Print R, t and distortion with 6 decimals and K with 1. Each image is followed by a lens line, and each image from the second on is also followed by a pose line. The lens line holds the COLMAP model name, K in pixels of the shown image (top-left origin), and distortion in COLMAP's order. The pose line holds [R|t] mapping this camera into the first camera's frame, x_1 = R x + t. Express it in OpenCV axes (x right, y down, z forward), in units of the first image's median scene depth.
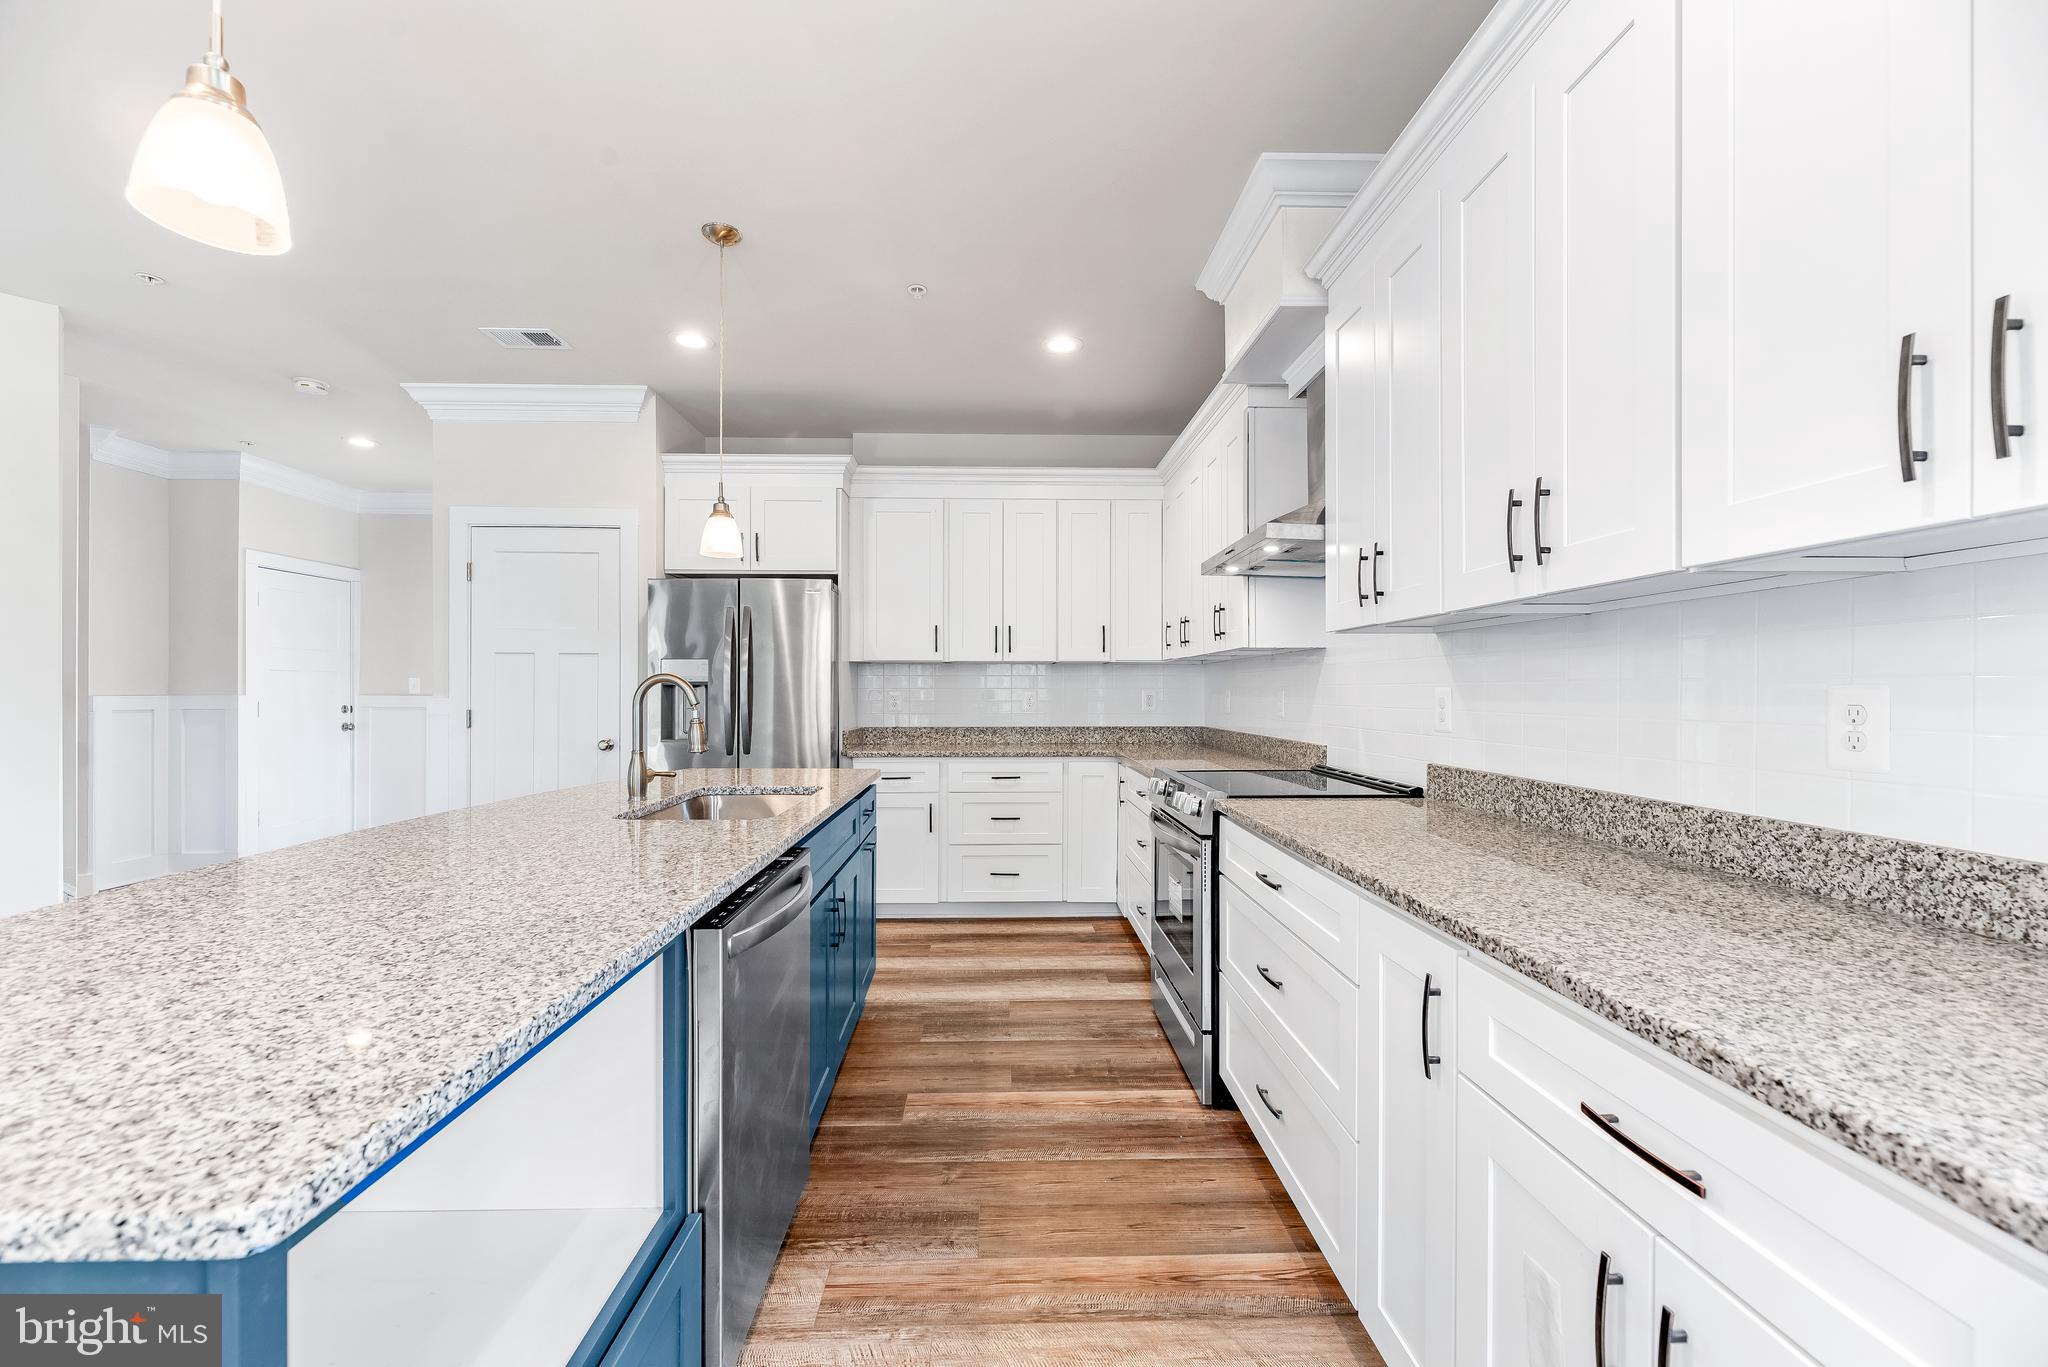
lens RADIAL K [[822.7, 0, 1014.6], [0, 822.7, 694.4], [0, 0, 1]] dist [0.000751, -0.000540]
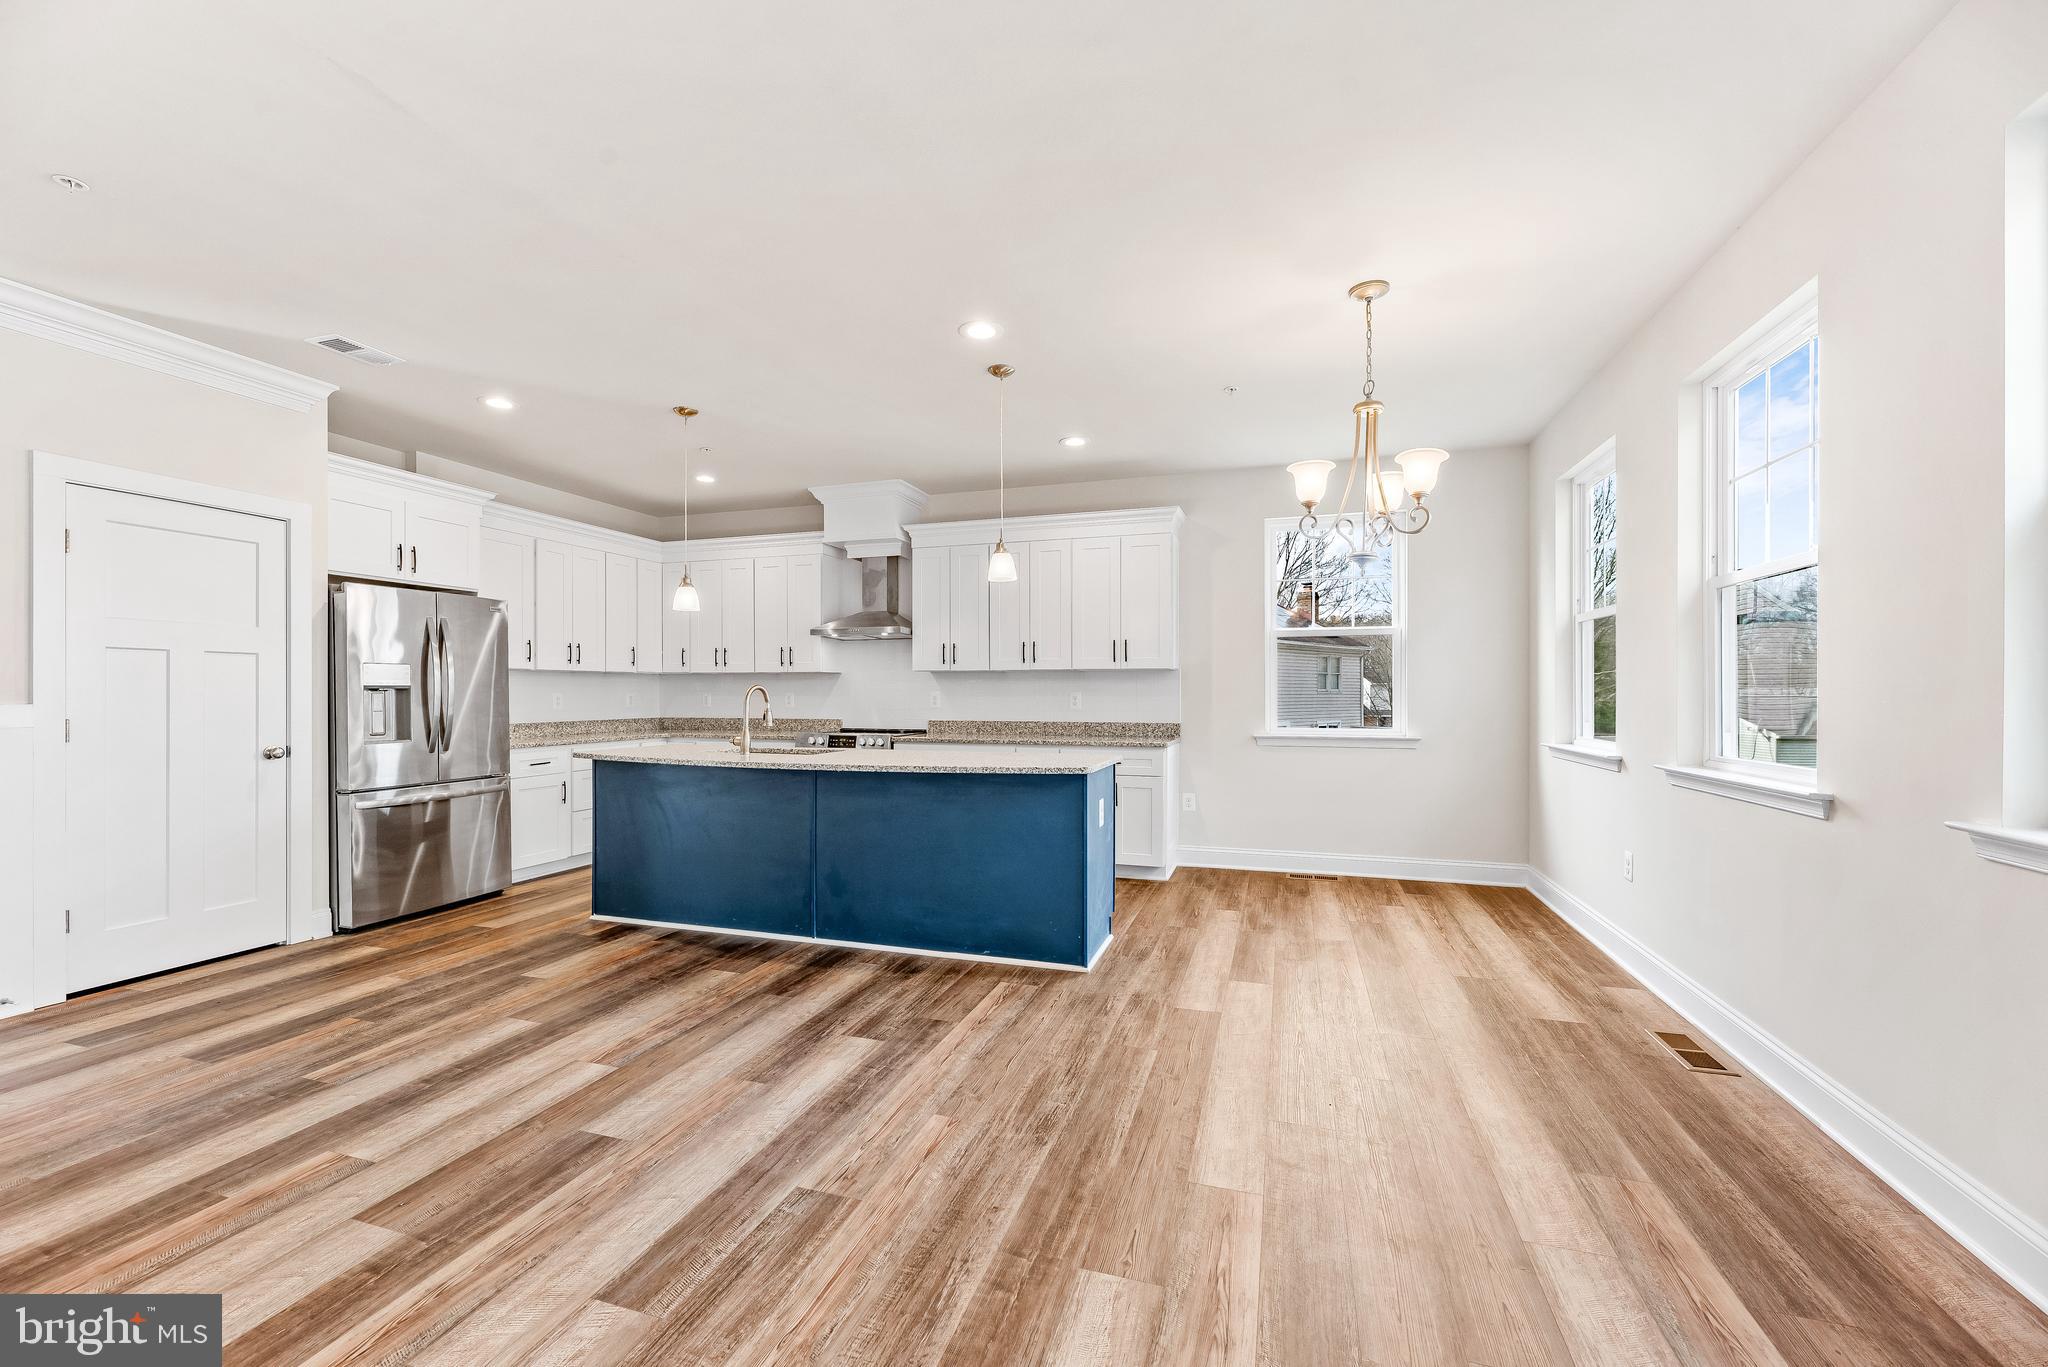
lens RADIAL K [[824.4, 0, 1013.4], [0, 824.4, 695.6], [0, 0, 1]] dist [-0.000533, -0.000009]
pose [[0.341896, -0.004918, 0.939725, -1.508227], [0.003905, 0.999985, 0.003812, -0.004467], [-0.939730, 0.002366, 0.341910, -0.140880]]
